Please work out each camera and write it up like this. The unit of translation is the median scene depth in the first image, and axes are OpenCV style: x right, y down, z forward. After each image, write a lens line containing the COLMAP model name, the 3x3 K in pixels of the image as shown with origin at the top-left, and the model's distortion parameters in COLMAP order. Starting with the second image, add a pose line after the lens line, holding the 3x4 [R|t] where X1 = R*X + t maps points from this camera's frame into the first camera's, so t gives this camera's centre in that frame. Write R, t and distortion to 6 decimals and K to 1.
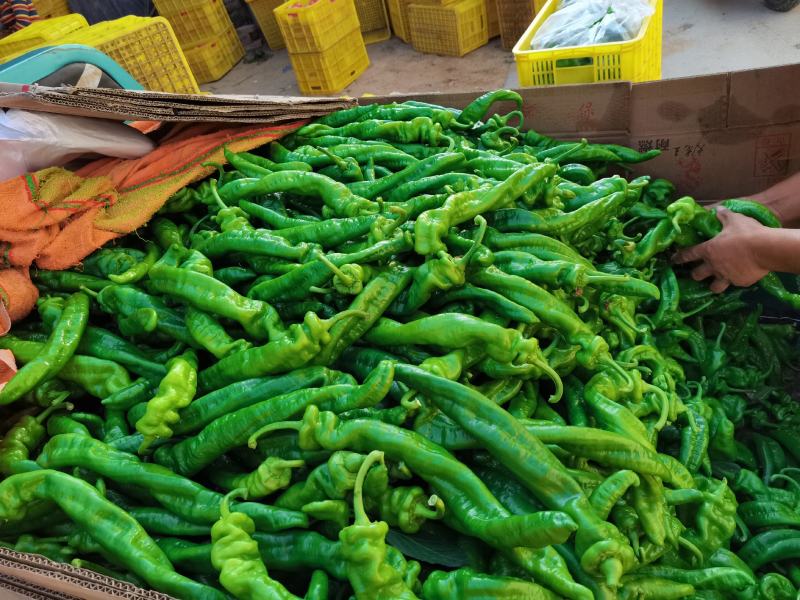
lens RADIAL K [[614.7, 0, 400.0], [0, 614.7, 300.0], [0, 0, 1]] dist [0.007896, -0.010521]
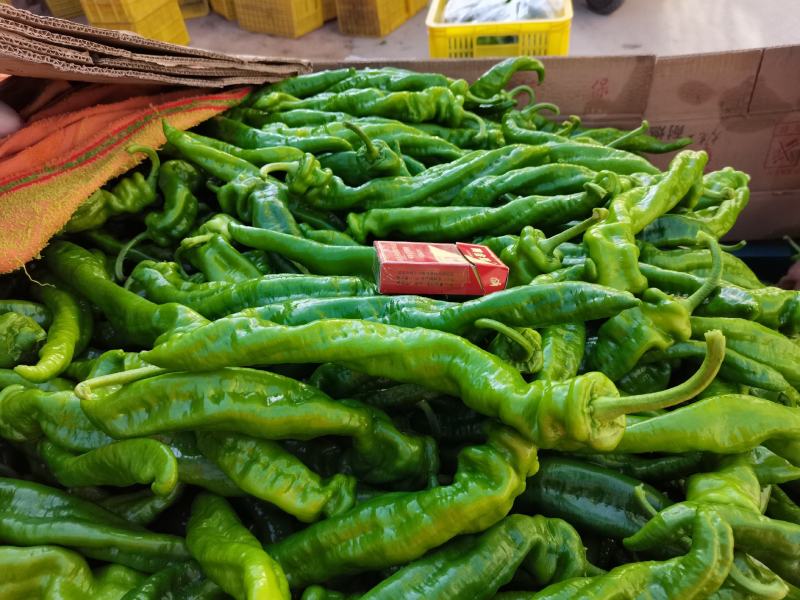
lens RADIAL K [[630.8, 0, 398.6], [0, 630.8, 287.5], [0, 0, 1]] dist [-0.007906, -0.001281]
pose [[0.952920, -0.059543, 0.297318, -0.251940], [0.063121, 0.998003, -0.002437, -0.065328], [-0.296580, 0.021089, 0.954775, 0.321947]]
